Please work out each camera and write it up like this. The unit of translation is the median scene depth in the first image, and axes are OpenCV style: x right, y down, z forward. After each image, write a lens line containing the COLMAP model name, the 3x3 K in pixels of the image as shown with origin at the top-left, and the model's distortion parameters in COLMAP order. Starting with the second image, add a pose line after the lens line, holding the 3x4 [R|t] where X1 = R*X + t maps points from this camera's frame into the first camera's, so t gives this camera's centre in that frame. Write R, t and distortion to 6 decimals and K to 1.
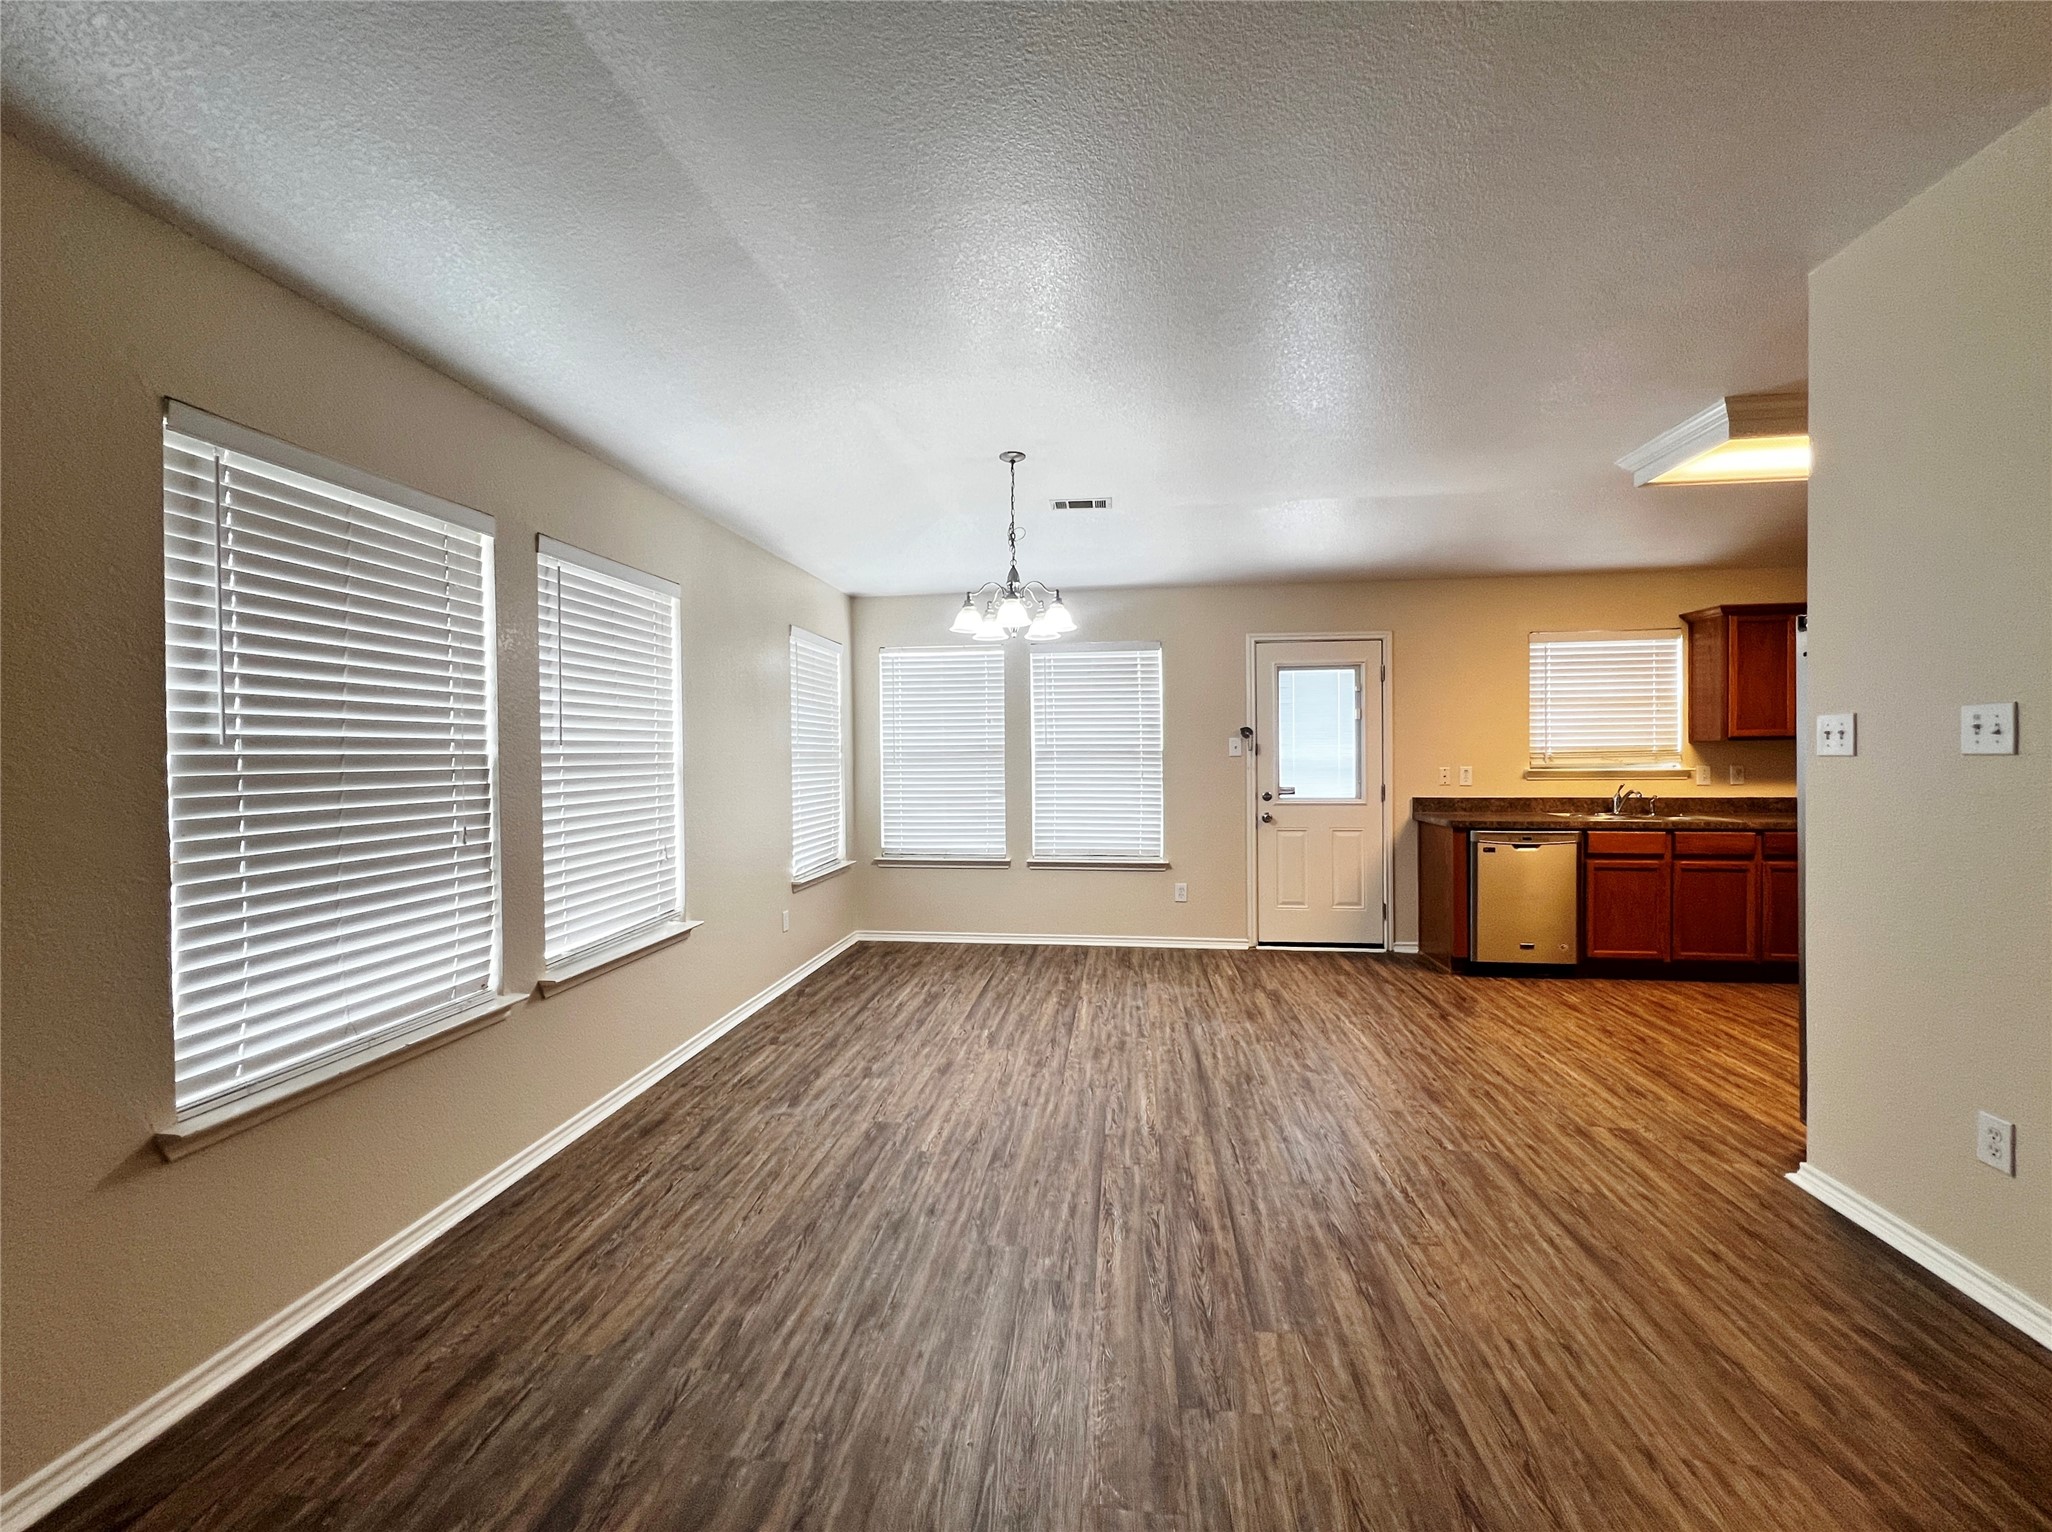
lens RADIAL K [[830.6, 0, 1027.1], [0, 830.6, 774.3], [0, 0, 1]] dist [0.003177, 0.000066]
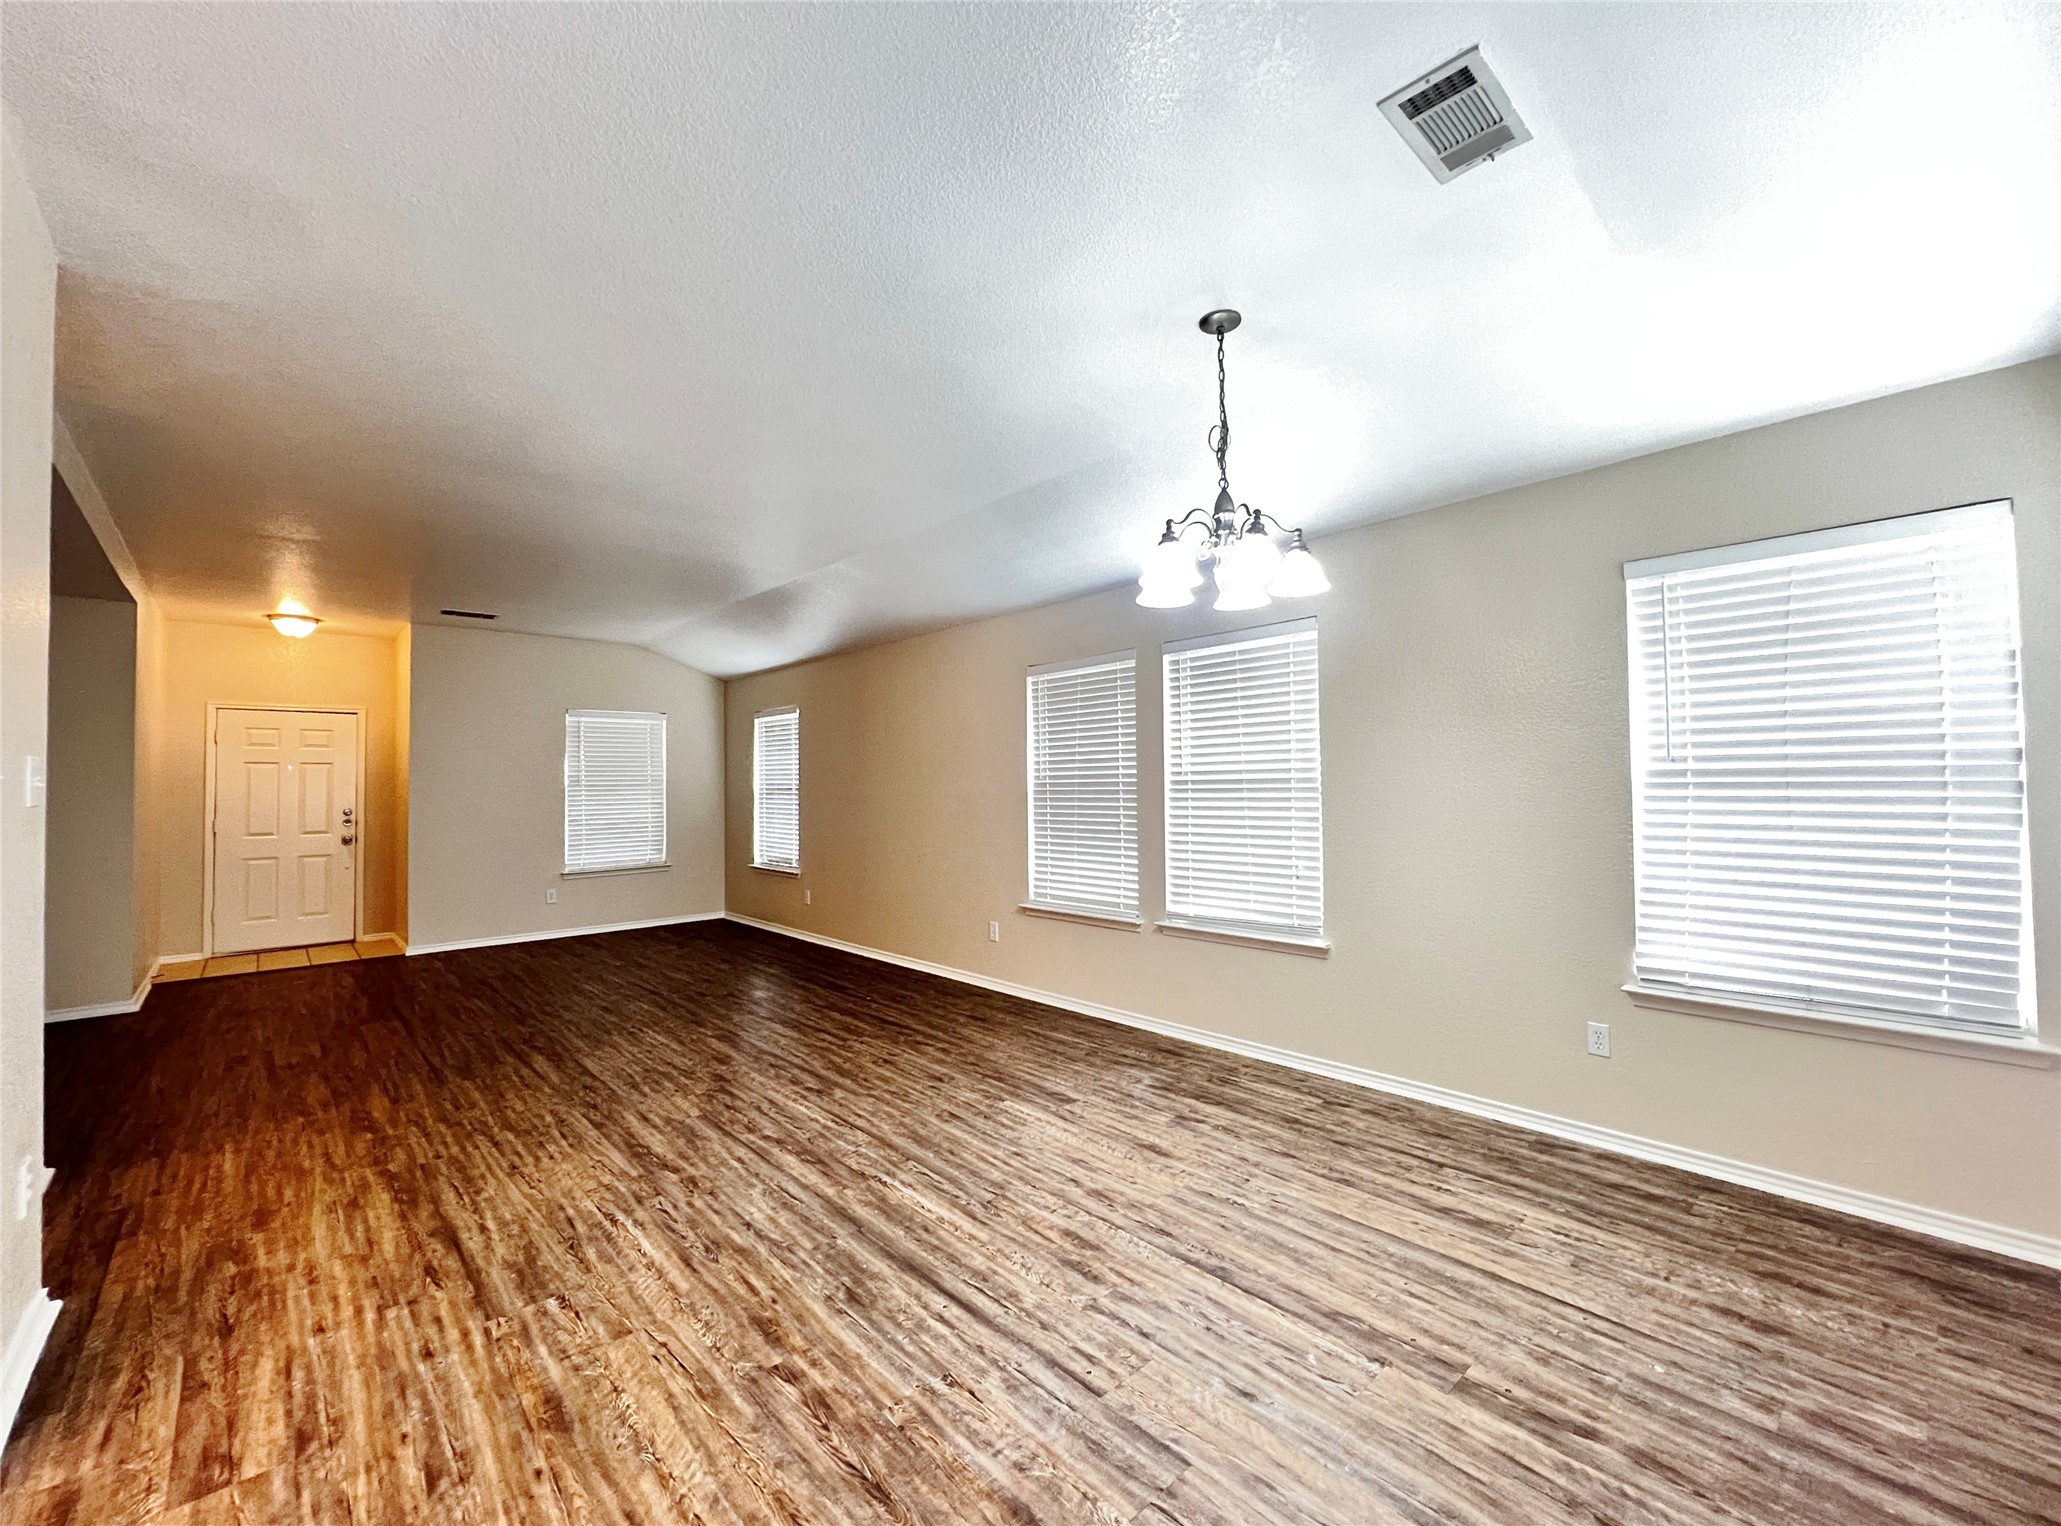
lens RADIAL K [[834.3, 0, 1028.8], [0, 834.3, 756.8], [0, 0, 1]] dist [0.003177, 0.000066]
pose [[-0.647401, -0.008943, -0.762097, 0.720815], [-0.000885, 0.999939, -0.010983, -0.047862], [0.762149, -0.006436, -0.647370, 1.626595]]
